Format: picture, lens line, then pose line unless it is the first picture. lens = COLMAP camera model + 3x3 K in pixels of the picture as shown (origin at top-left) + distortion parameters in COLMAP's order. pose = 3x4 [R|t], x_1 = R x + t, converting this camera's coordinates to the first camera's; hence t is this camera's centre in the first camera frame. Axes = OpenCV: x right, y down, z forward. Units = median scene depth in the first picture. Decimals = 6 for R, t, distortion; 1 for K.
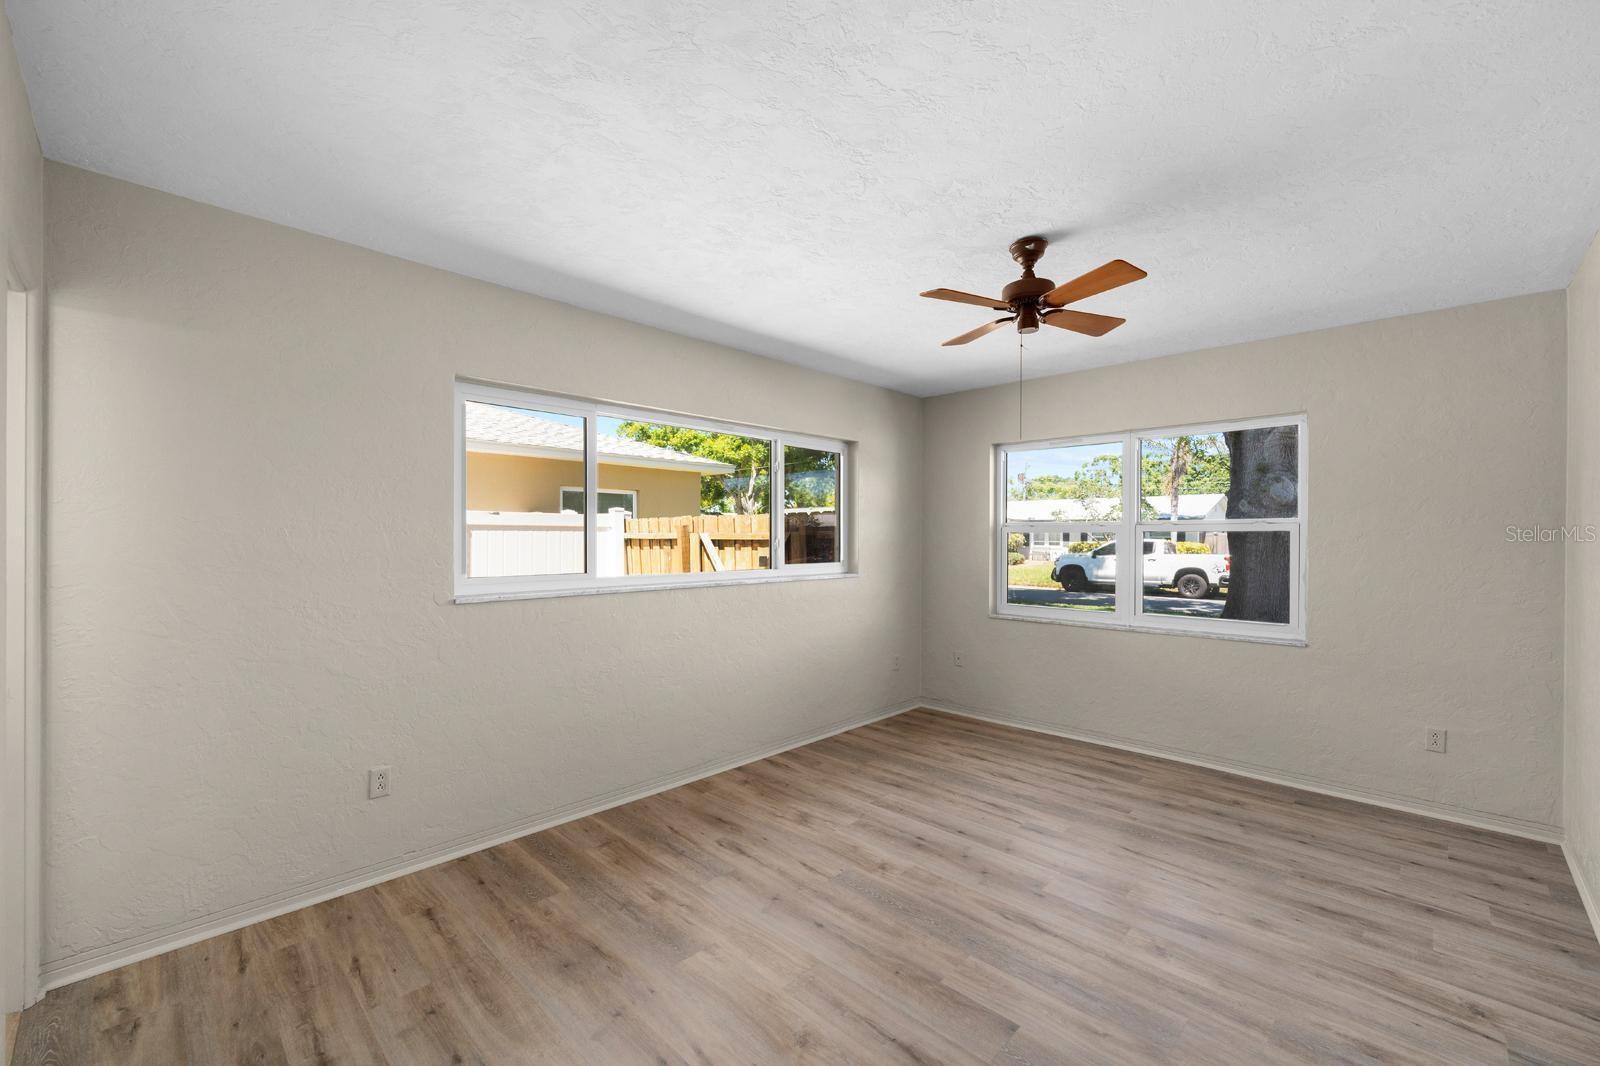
lens RADIAL K [[649.0, 0, 810.0], [0, 649.0, 535.2], [0, 0, 1]] dist [-0.001472, -0.000832]
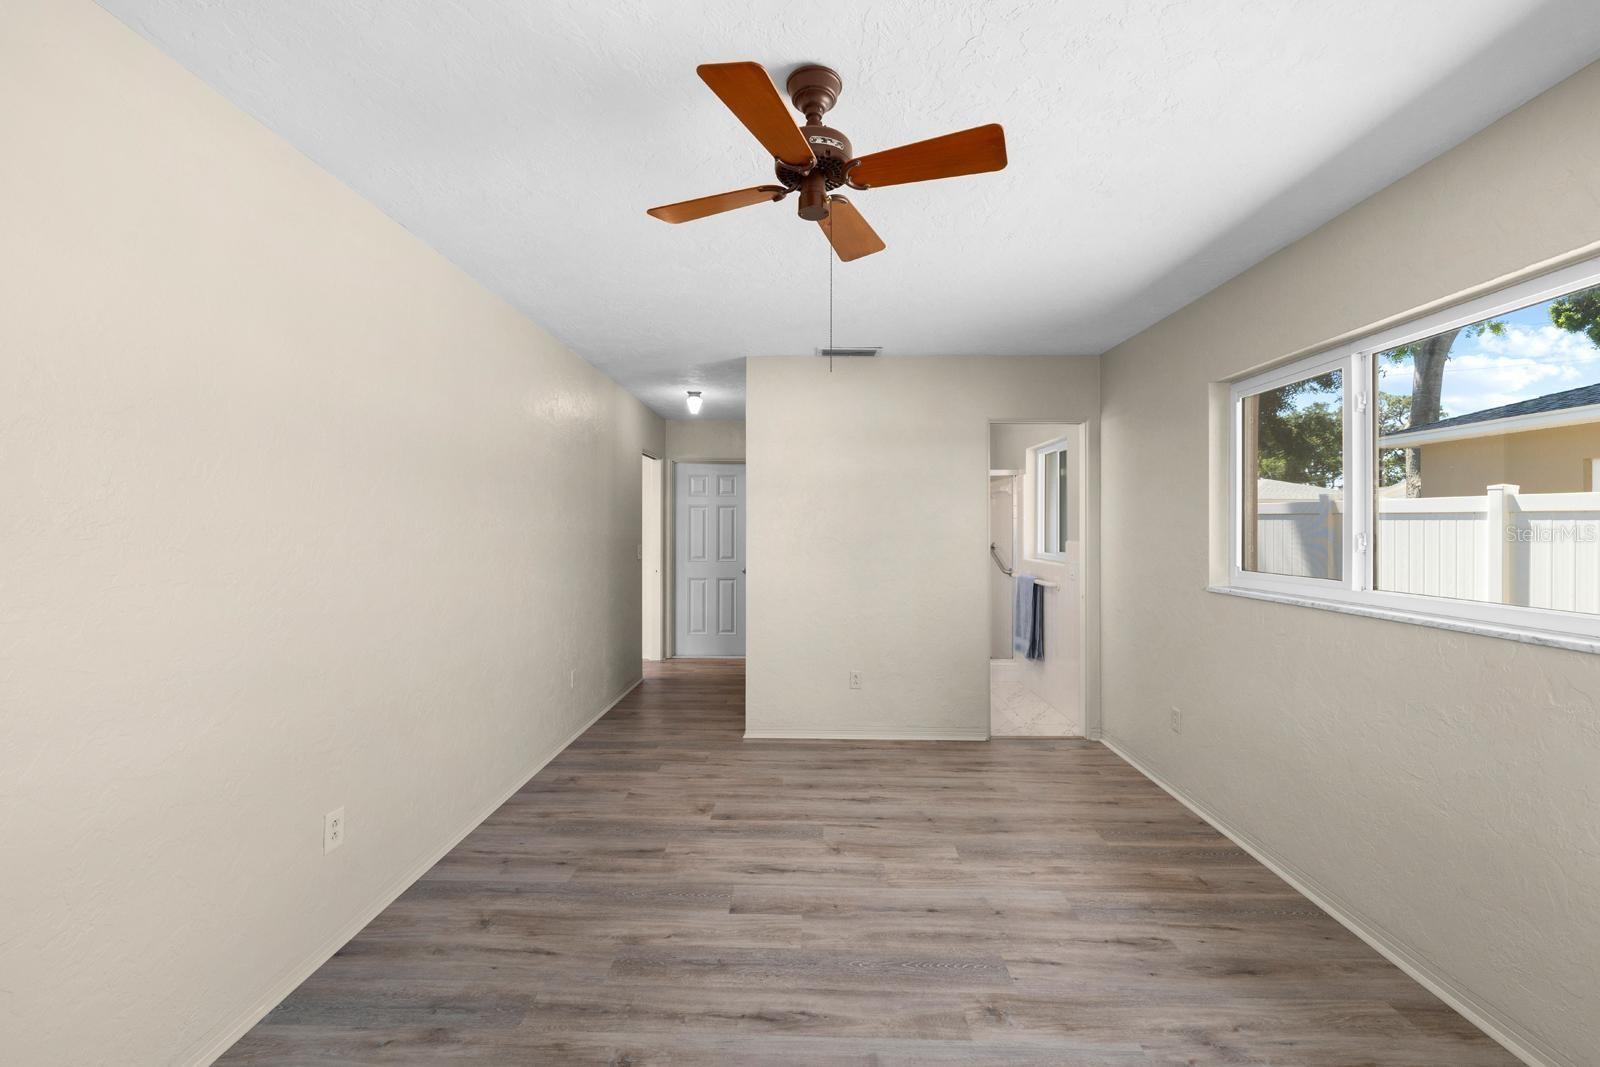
lens RADIAL K [[649.0, 0, 801.8], [0, 649.0, 528.6], [0, 0, 1]] dist [-0.001472, -0.000832]
pose [[-0.736979, -0.003864, -0.675904, 0.799262], [-0.004239, 0.999990, -0.001094, 0.000973], [0.675902, 0.002059, -0.736989, 1.501715]]
